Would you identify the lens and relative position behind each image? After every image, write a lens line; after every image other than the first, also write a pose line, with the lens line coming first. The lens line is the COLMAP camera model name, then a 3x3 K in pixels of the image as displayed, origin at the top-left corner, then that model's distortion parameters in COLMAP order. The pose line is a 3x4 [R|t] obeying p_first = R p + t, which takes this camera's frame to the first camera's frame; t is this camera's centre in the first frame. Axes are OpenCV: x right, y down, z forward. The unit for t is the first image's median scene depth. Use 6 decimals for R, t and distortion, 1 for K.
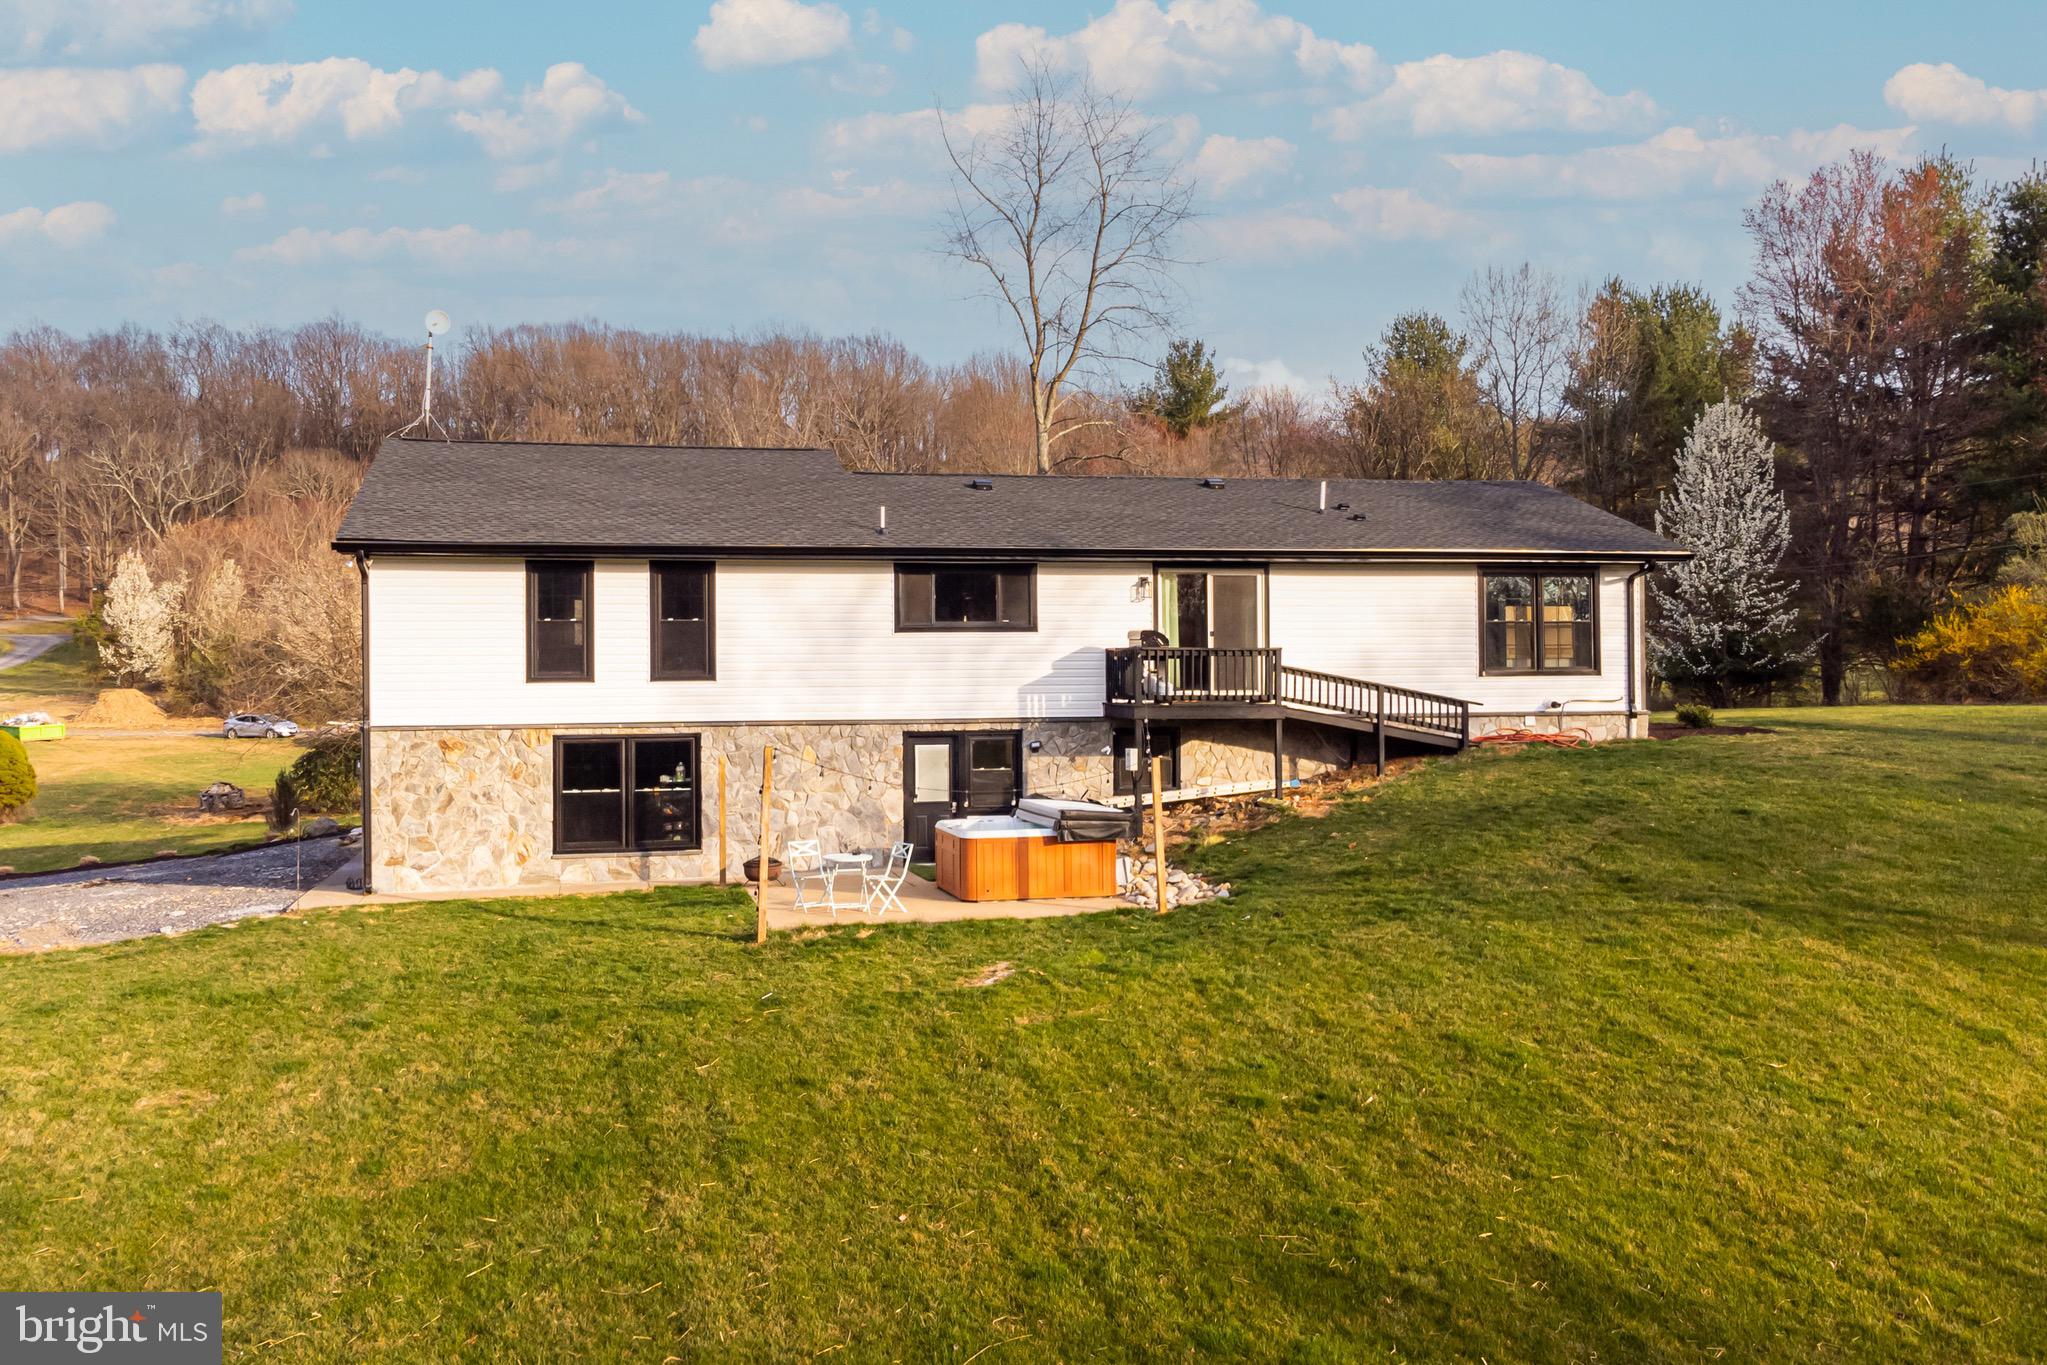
lens RADIAL K [[1829.7, 0, 1016.3], [0, 1829.7, 679.3], [0, 0, 1]] dist [0.050648, 0.003450]
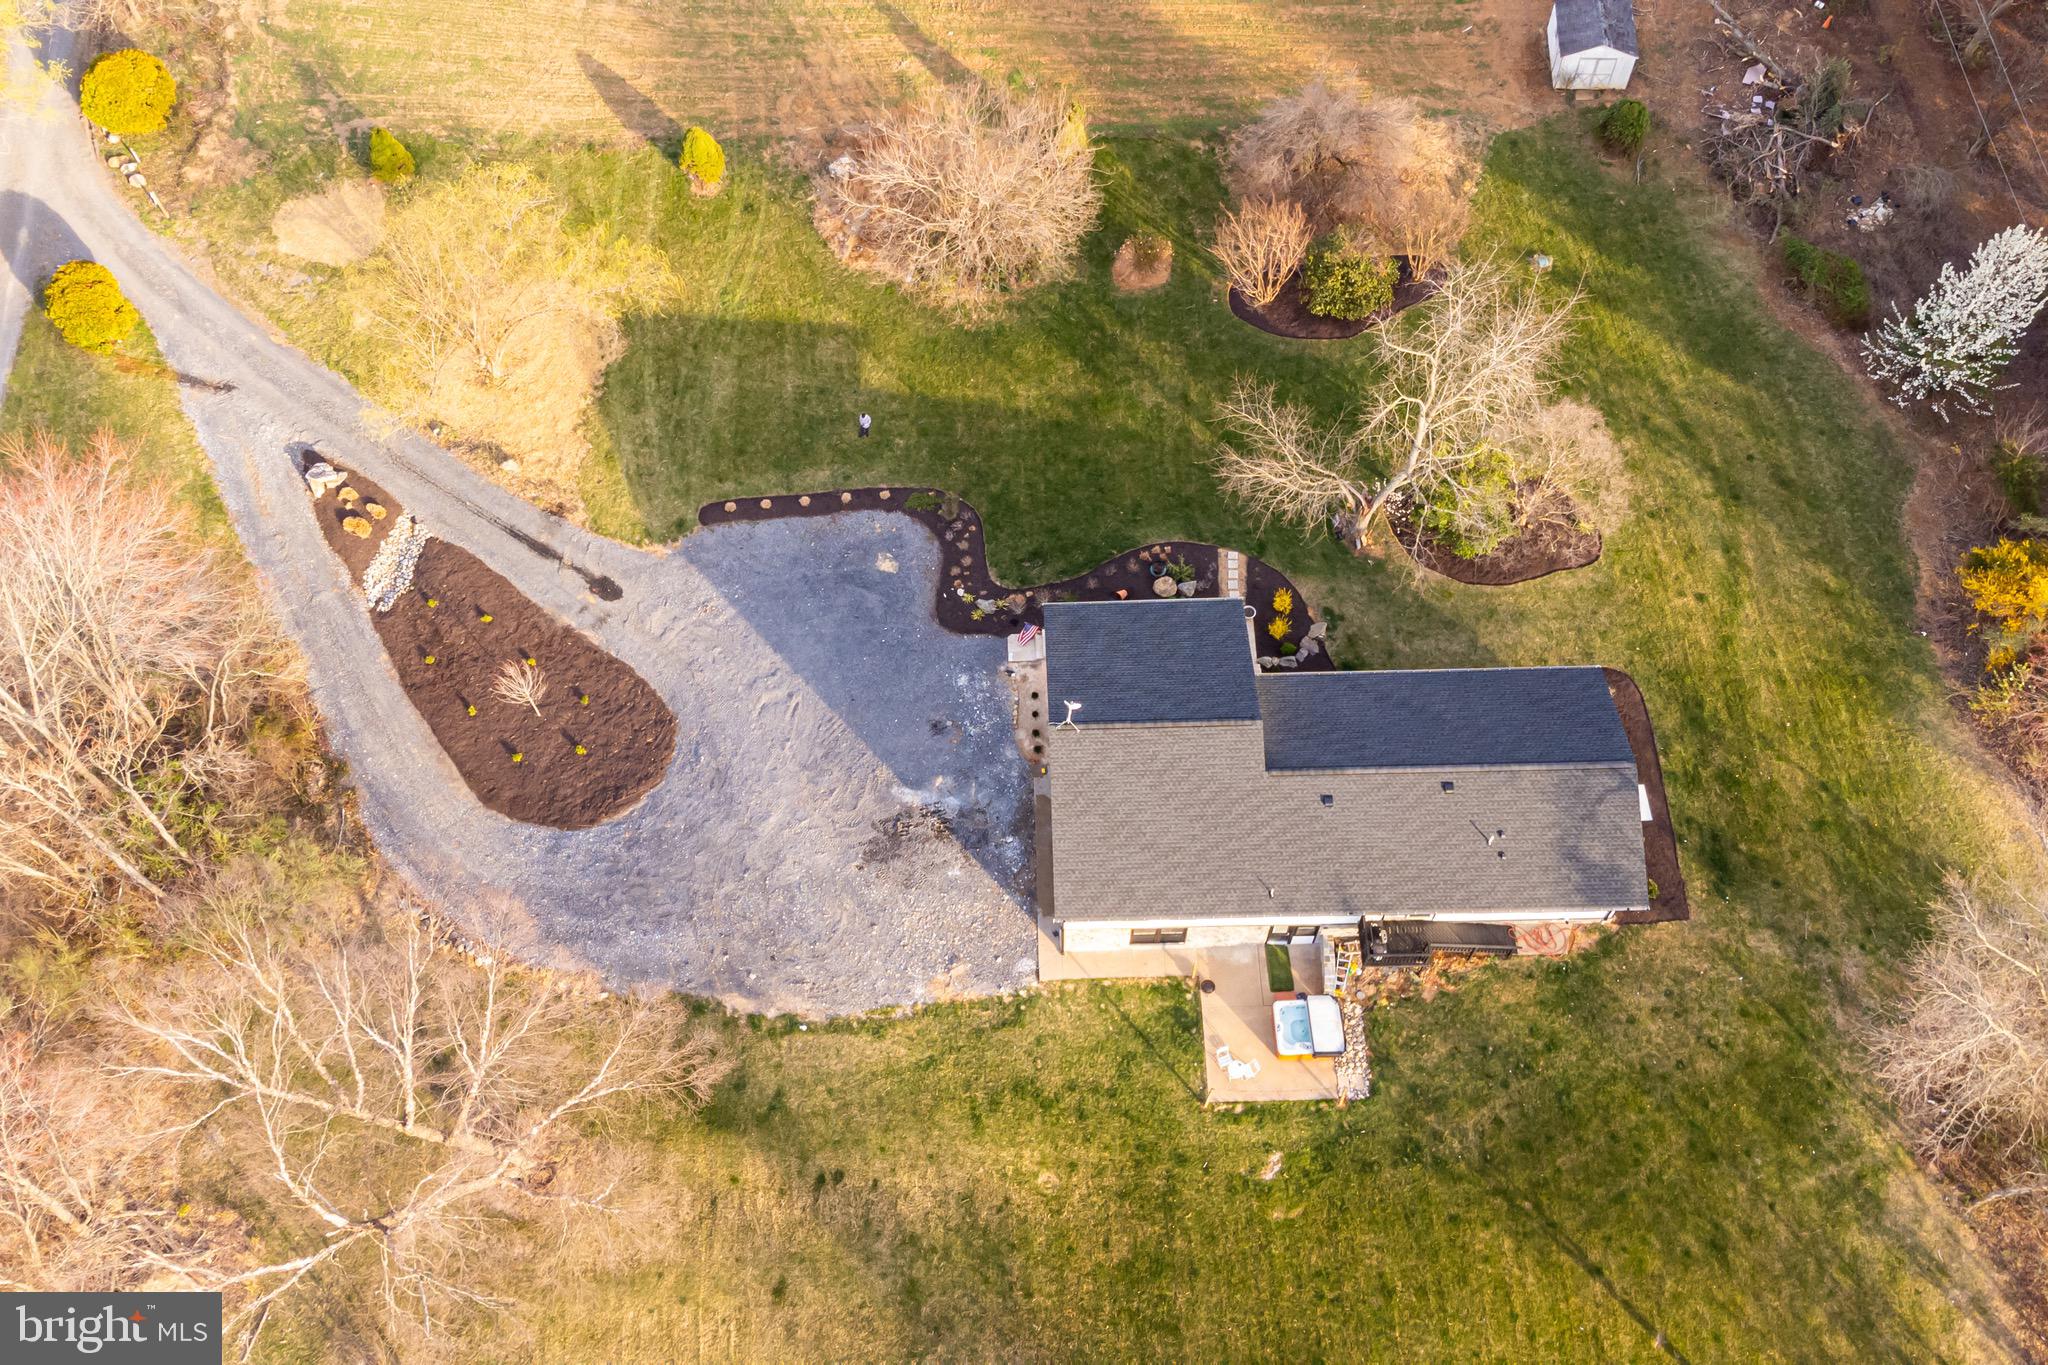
lens RADIAL K [[1796.5, 0, 1024.0], [0, 1796.5, 682.5], [0, 0, 1]] dist [0.026871, -0.005925]
pose [[0.979510, 0.172694, -0.103623, -0.190013], [0.008599, 0.478192, 0.878213, -2.222337], [0.201213, -0.861109, 0.466909, 0.095184]]
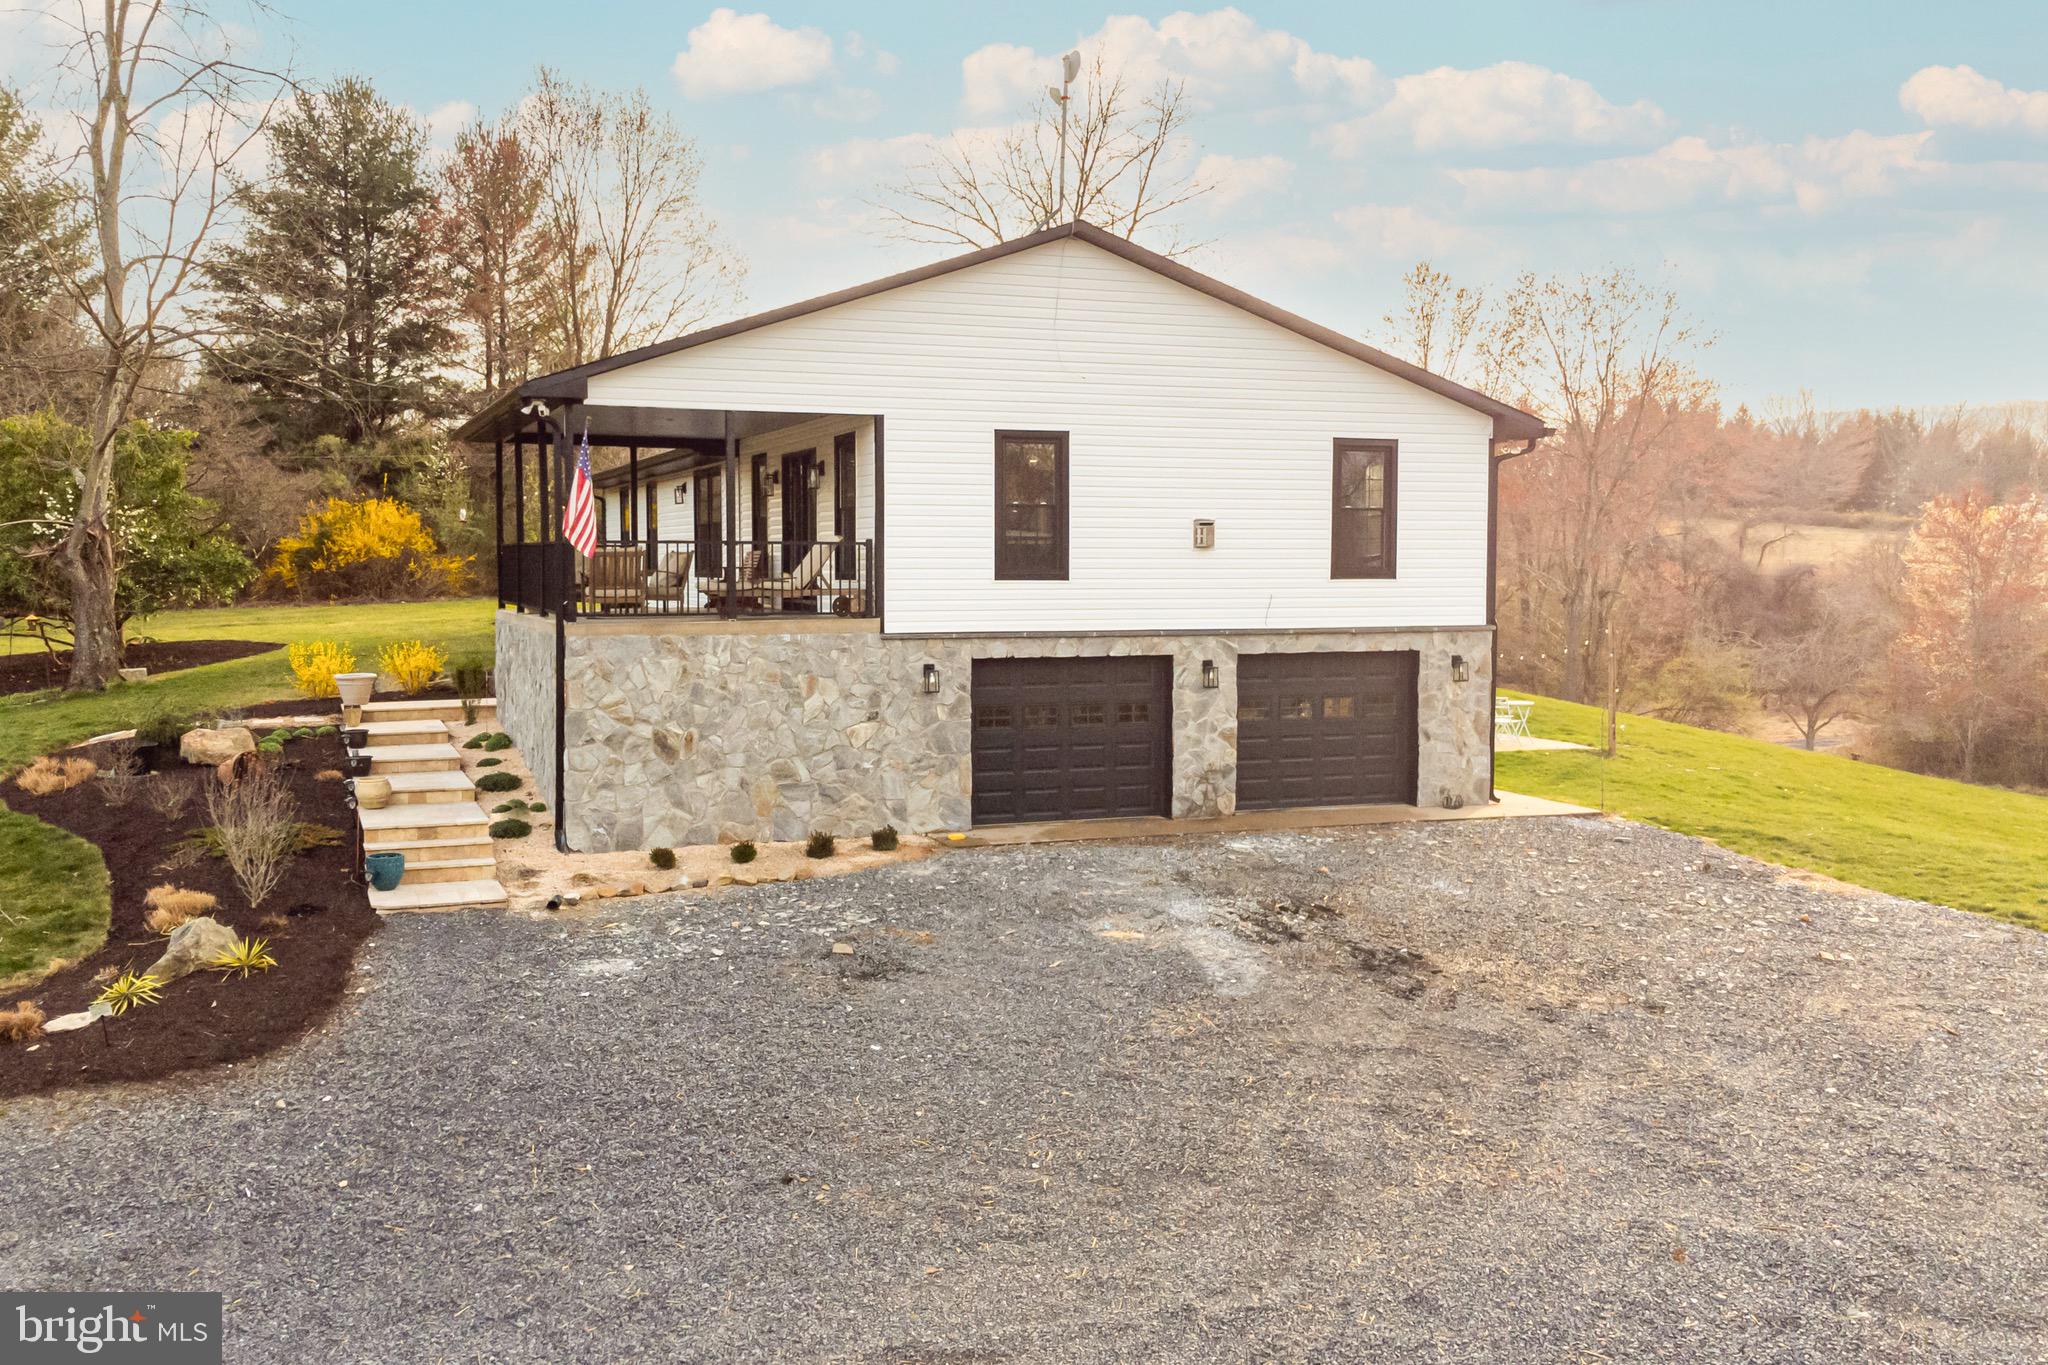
lens RADIAL K [[1954.3, 0, 1017.3], [0, 1954.3, 589.9], [0, 0, 1]] dist [0.039121, -0.003827]
pose [[-0.151099, -0.006710, 0.988496, -1.207796], [0.005333, 0.999957, 0.007603, 0.002586], [-0.988504, 0.006420, -0.151057, 1.295289]]
